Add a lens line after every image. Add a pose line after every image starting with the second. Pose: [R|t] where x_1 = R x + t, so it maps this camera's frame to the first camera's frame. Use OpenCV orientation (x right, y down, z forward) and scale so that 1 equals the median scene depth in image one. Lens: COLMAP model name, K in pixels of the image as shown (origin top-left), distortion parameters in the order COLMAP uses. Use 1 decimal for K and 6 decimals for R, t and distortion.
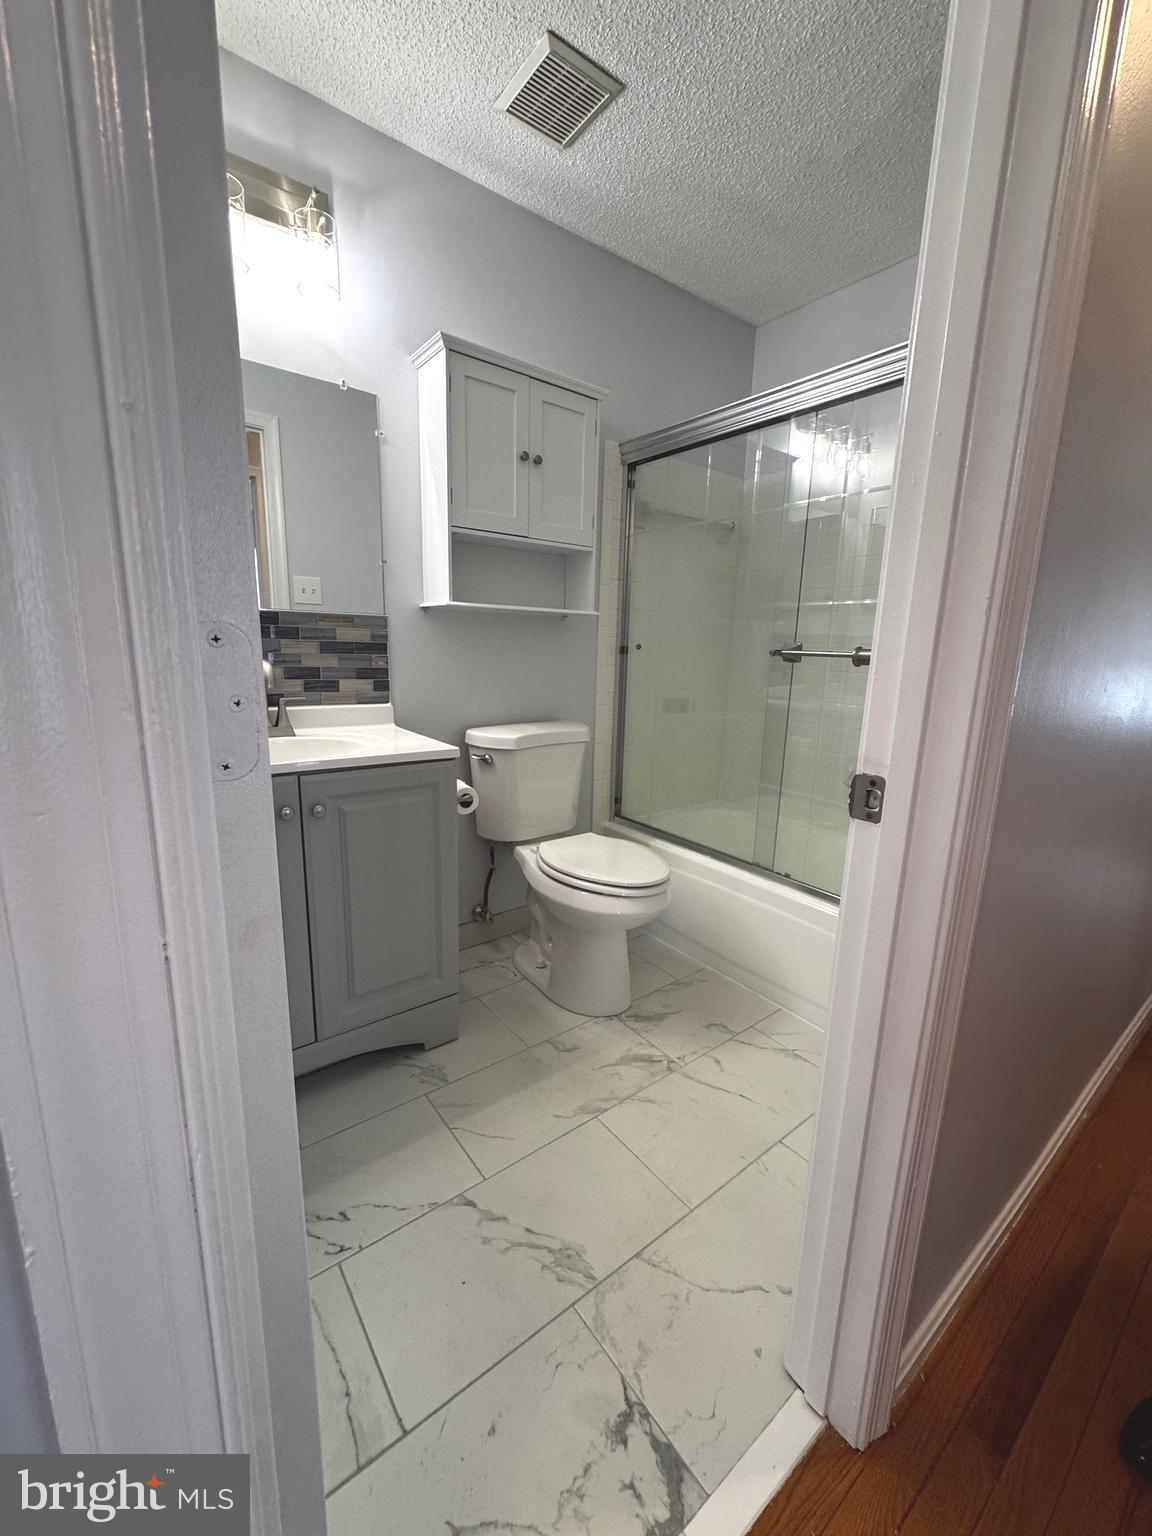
lens RADIAL K [[611.3, 0, 577.3], [0, 611.3, 768.5], [0, 0, 1]] dist [-0.002891, 0.000716]
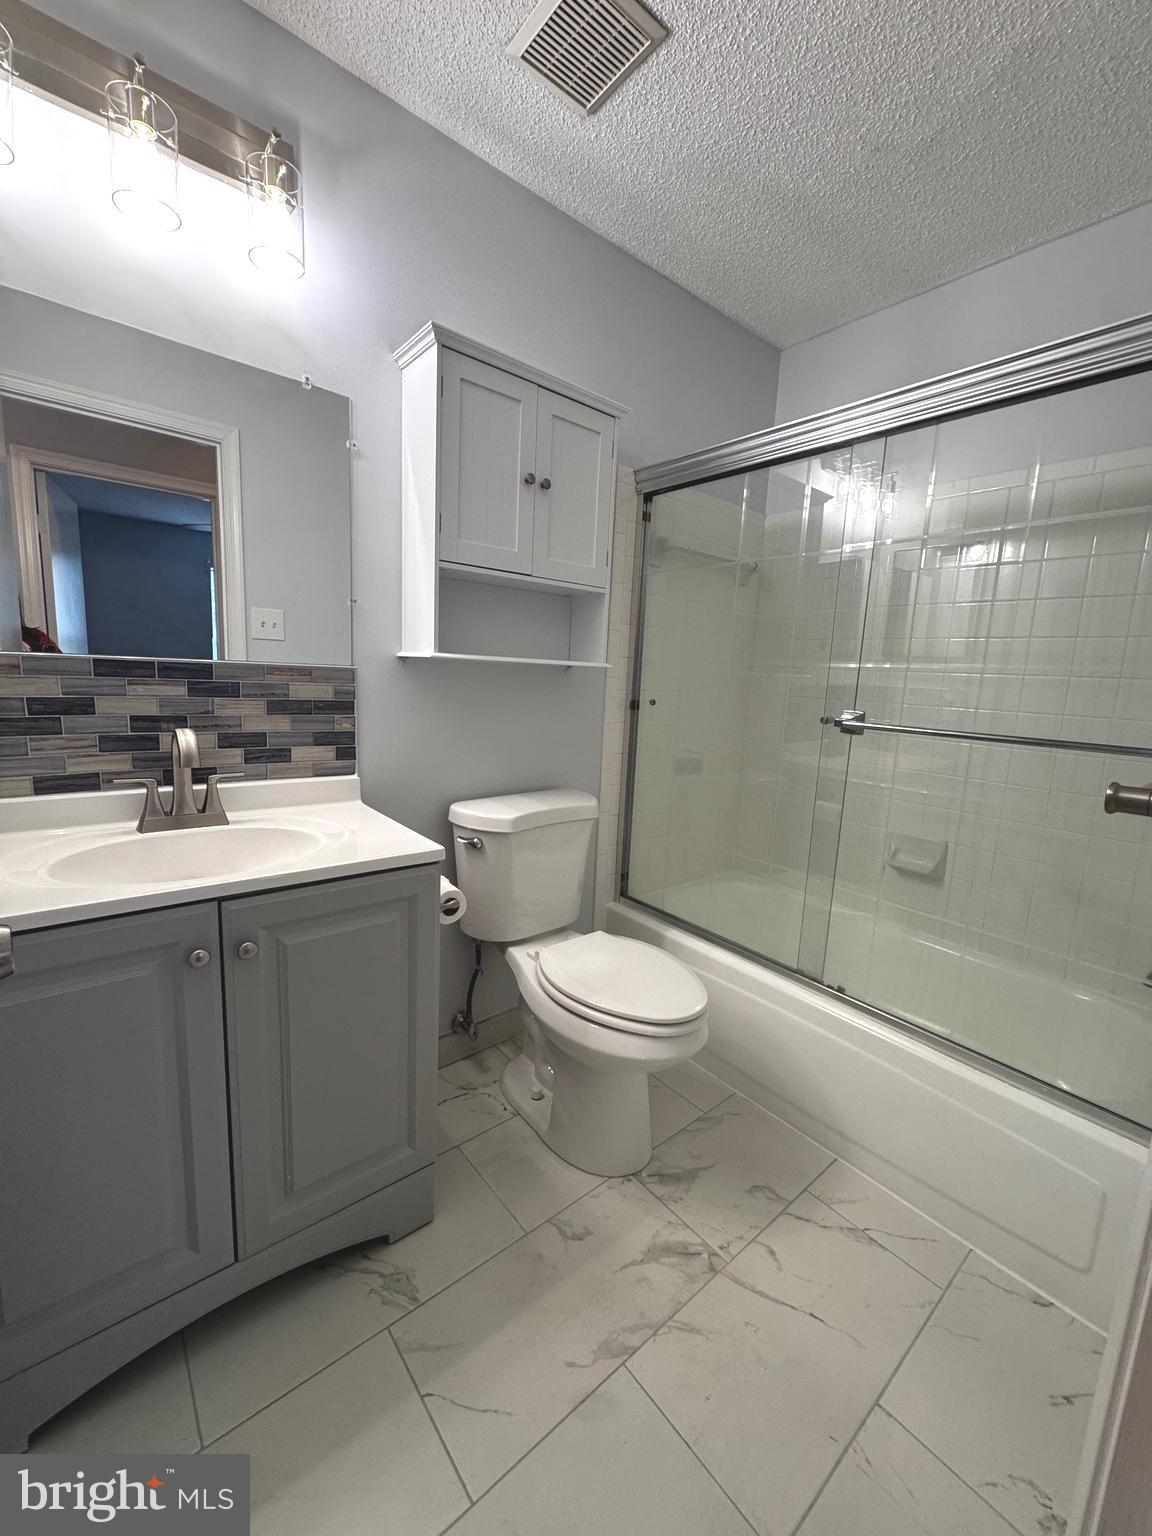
lens RADIAL K [[611.3, 0, 578.0], [0, 611.3, 769.0], [0, 0, 1]] dist [-0.002891, 0.000716]
pose [[0.999013, 0.014035, 0.042147, -0.051639], [-0.012145, 0.998924, -0.044766, -0.085497], [-0.042730, 0.044210, 0.998108, 0.194868]]
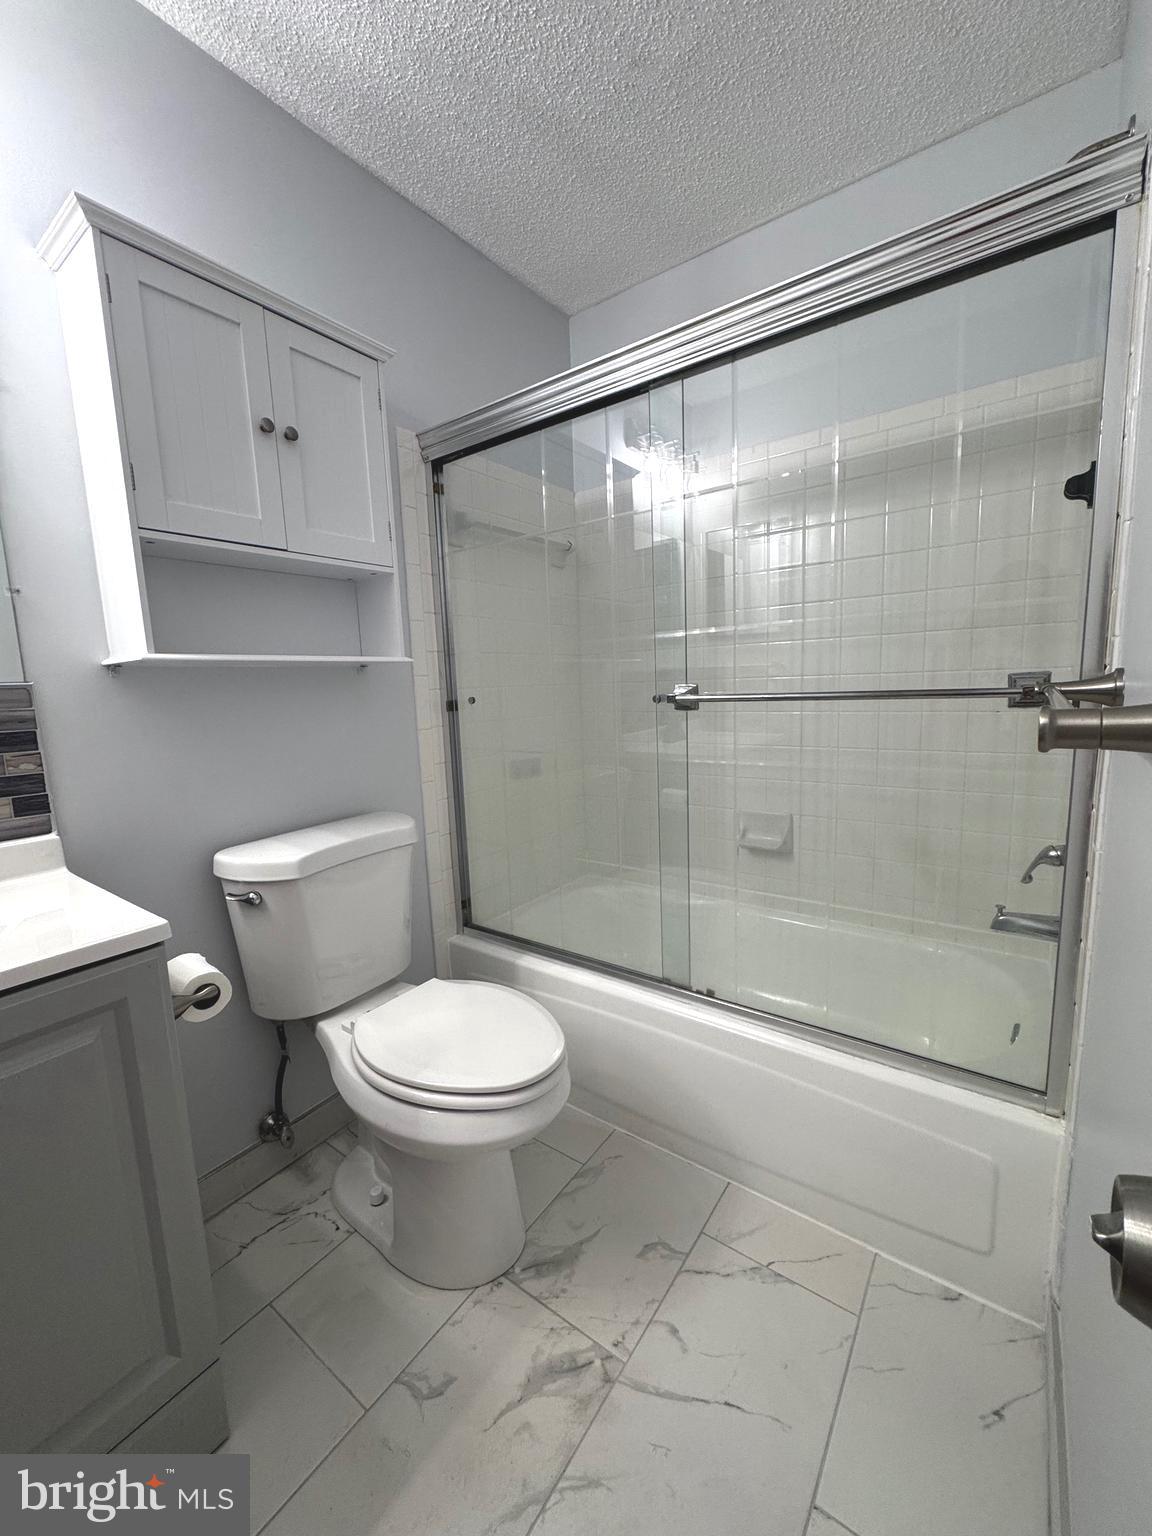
lens RADIAL K [[611.3, 0, 577.2], [0, 611.3, 768.8], [0, 0, 1]] dist [-0.002891, 0.000716]
pose [[0.957101, -0.102078, 0.271178, 0.015664], [0.119521, 0.991643, -0.048562, -0.083626], [-0.263955, 0.078891, 0.961303, 0.328010]]
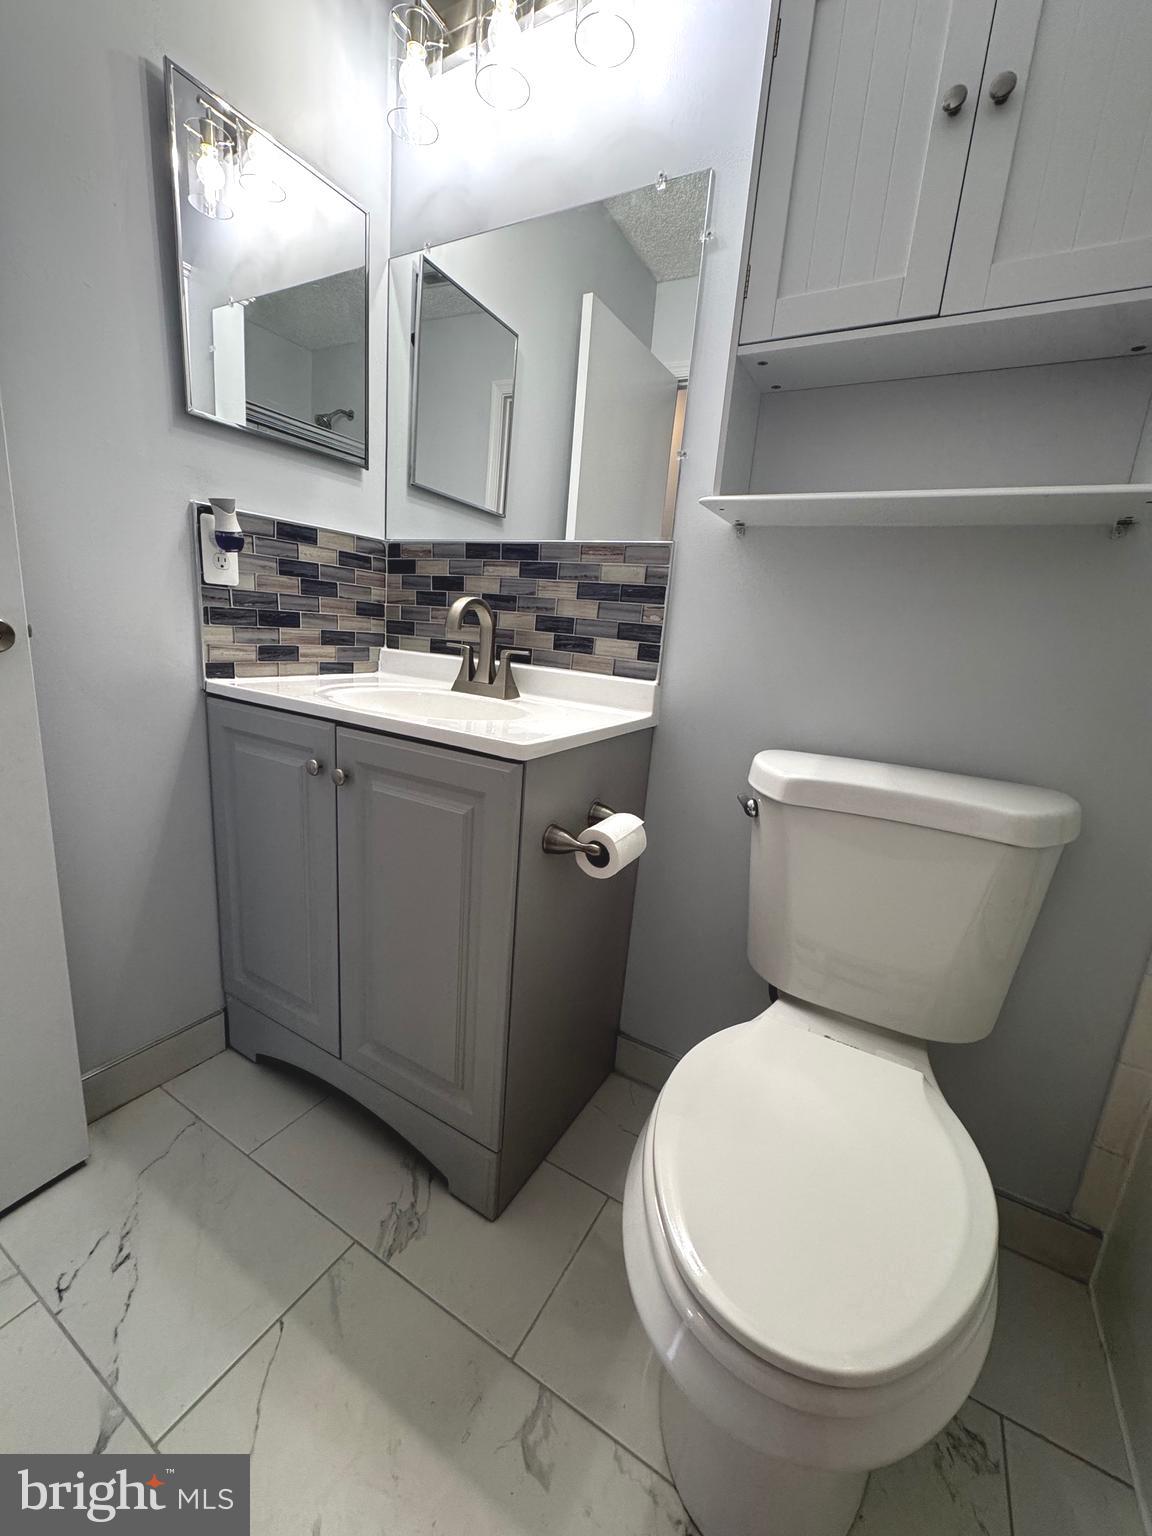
lens RADIAL K [[611.3, 0, 577.1], [0, 611.3, 767.3], [0, 0, 1]] dist [-0.002891, 0.000716]
pose [[0.389890, 0.207971, -0.897070, 0.270790], [-0.252098, 0.961054, 0.113236, -0.074546], [0.885682, 0.182000, 0.427134, 0.698389]]
